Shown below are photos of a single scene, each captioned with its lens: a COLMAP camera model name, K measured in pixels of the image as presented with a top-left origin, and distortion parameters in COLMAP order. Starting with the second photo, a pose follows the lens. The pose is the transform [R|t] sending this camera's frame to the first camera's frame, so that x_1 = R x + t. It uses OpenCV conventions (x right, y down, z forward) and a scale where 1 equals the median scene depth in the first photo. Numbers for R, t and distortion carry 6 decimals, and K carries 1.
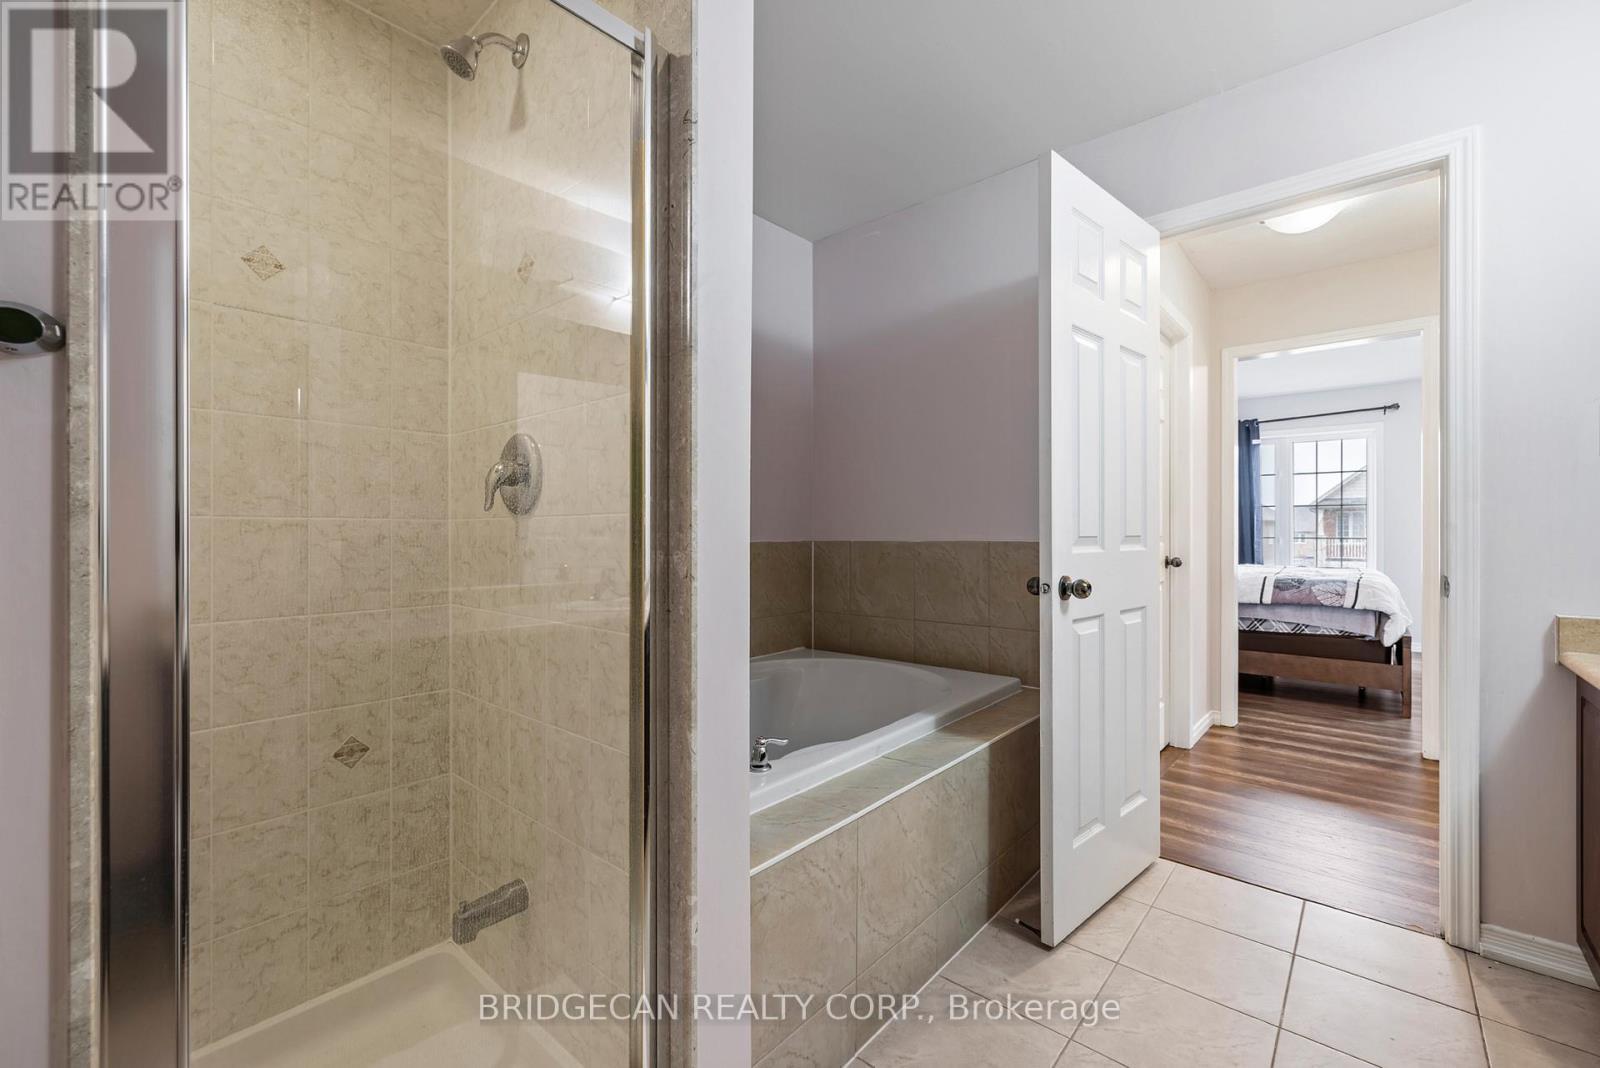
lens RADIAL K [[669.3, 0, 808.0], [0, 669.3, 533.0], [0, 0, 1]] dist [0.003420, 0.000513]
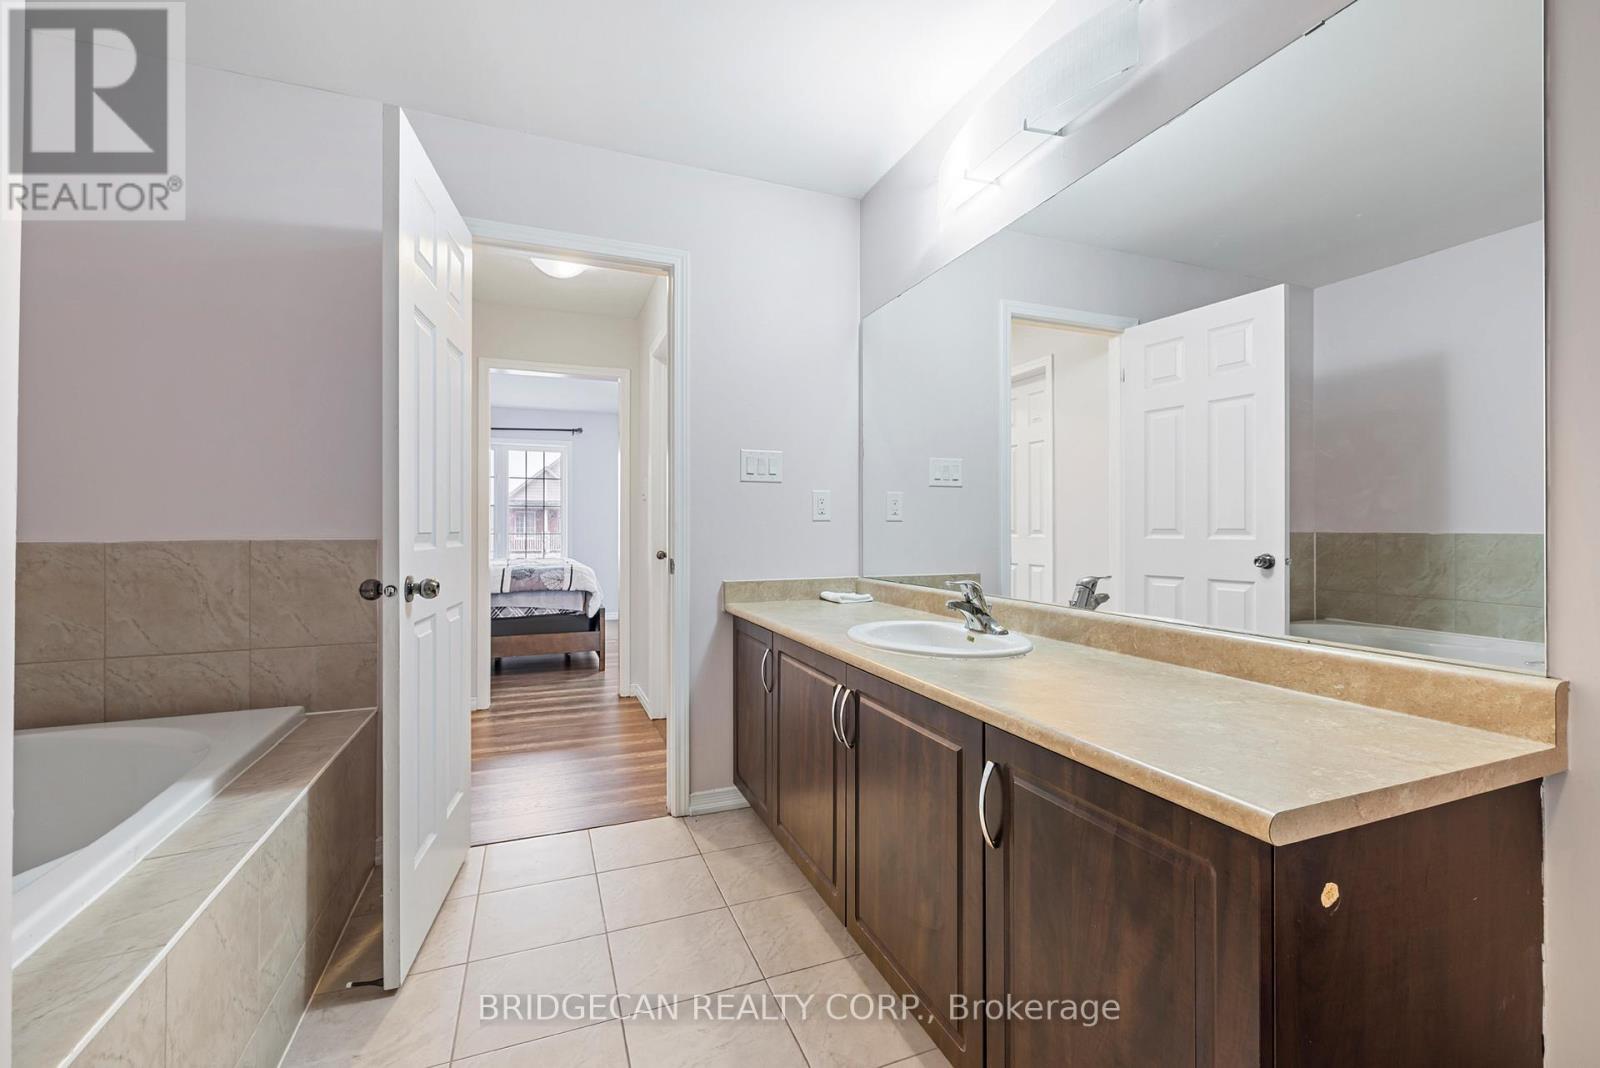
lens RADIAL K [[669.3, 0, 801.9], [0, 669.3, 527.1], [0, 0, 1]] dist [0.003420, 0.000513]
pose [[0.472344, 0.001311, 0.881413, -0.138985], [0.002616, 0.999992, -0.002889, 0.001038], [-0.881410, 0.003671, 0.472337, 0.072526]]
